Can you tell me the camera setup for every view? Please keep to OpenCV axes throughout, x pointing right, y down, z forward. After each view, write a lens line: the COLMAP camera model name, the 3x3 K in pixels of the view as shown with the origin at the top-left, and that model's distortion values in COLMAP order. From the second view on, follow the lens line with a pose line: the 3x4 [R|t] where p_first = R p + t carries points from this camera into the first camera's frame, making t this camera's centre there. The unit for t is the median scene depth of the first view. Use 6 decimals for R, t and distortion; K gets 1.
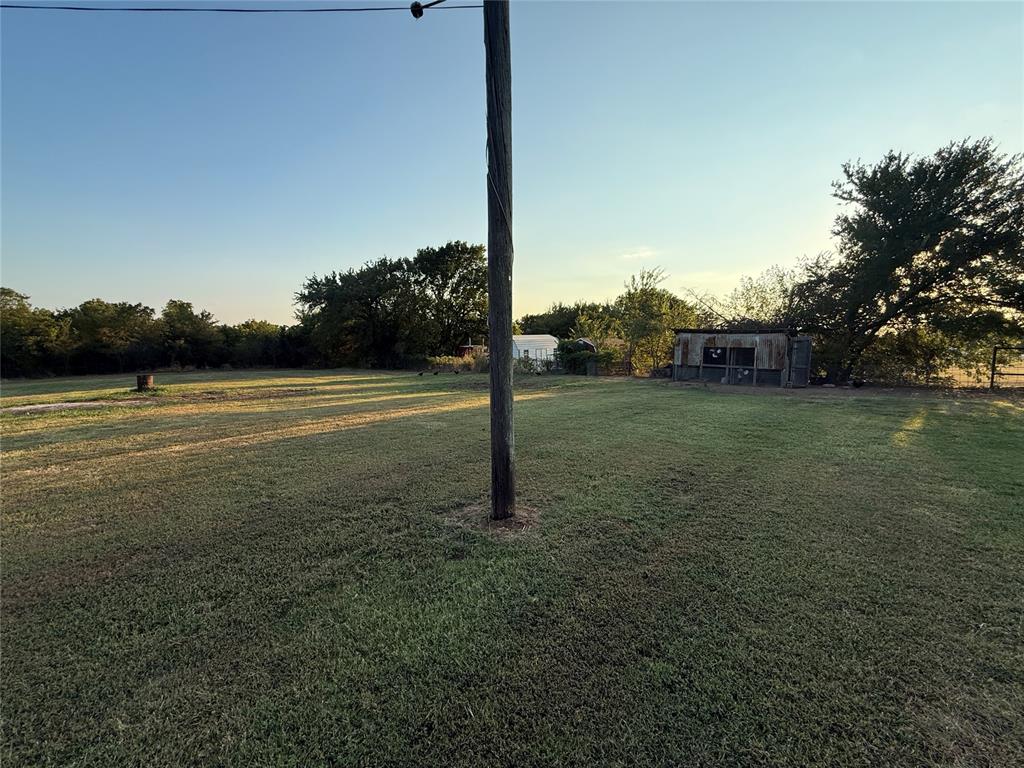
lens RADIAL K [[408.5, 0, 508.7], [0, 408.5, 385.1], [0, 0, 1]] dist [-0.000350, 0.000448]
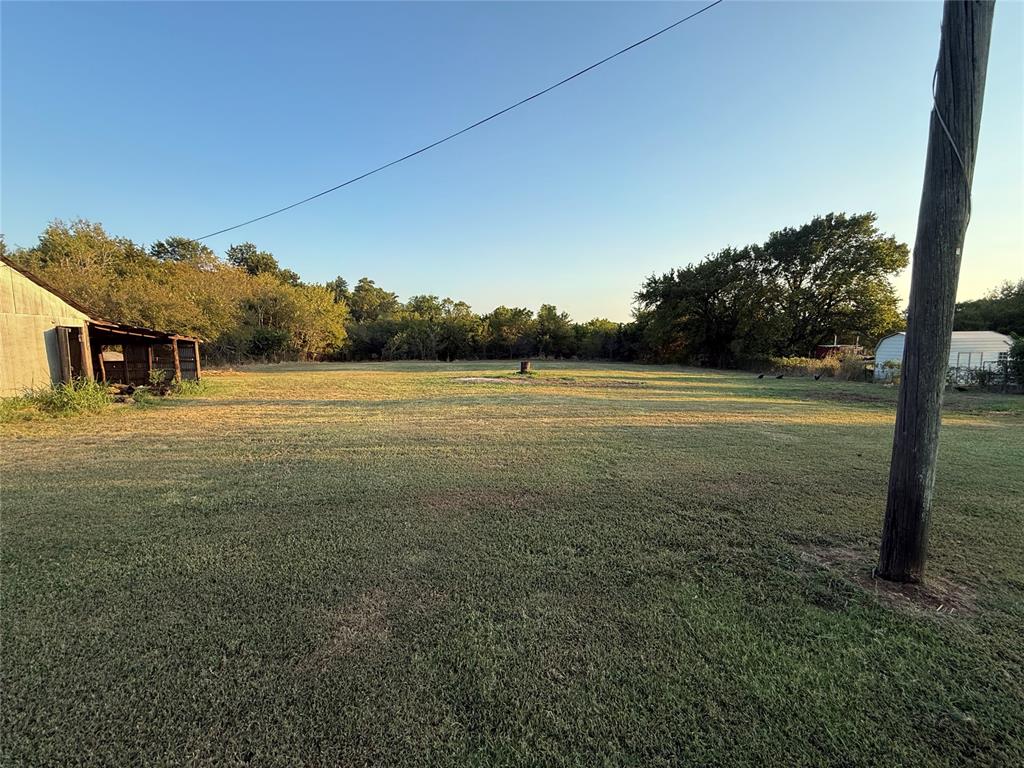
lens RADIAL K [[408.5, 0, 509.1], [0, 408.5, 383.2], [0, 0, 1]] dist [-0.000350, 0.000448]
pose [[0.723126, 0.086623, -0.685263, -0.031600], [-0.084047, 0.995768, 0.037182, 0.001621], [0.685584, 0.030707, 0.727346, -0.019090]]
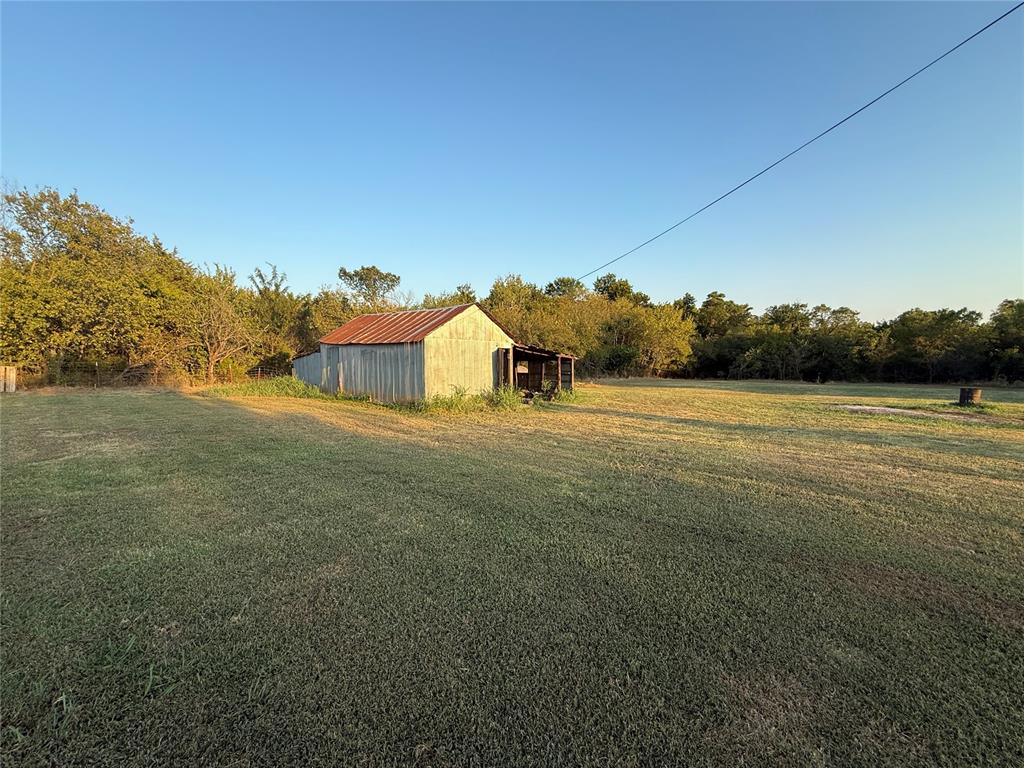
lens RADIAL K [[408.5, 0, 509.0], [0, 408.5, 383.7], [0, 0, 1]] dist [-0.000350, 0.000448]
pose [[0.017777, 0.077966, -0.996798, -0.101281], [-0.103382, 0.991755, 0.075728, 0.006747], [0.994483, 0.101704, 0.025691, -0.058976]]
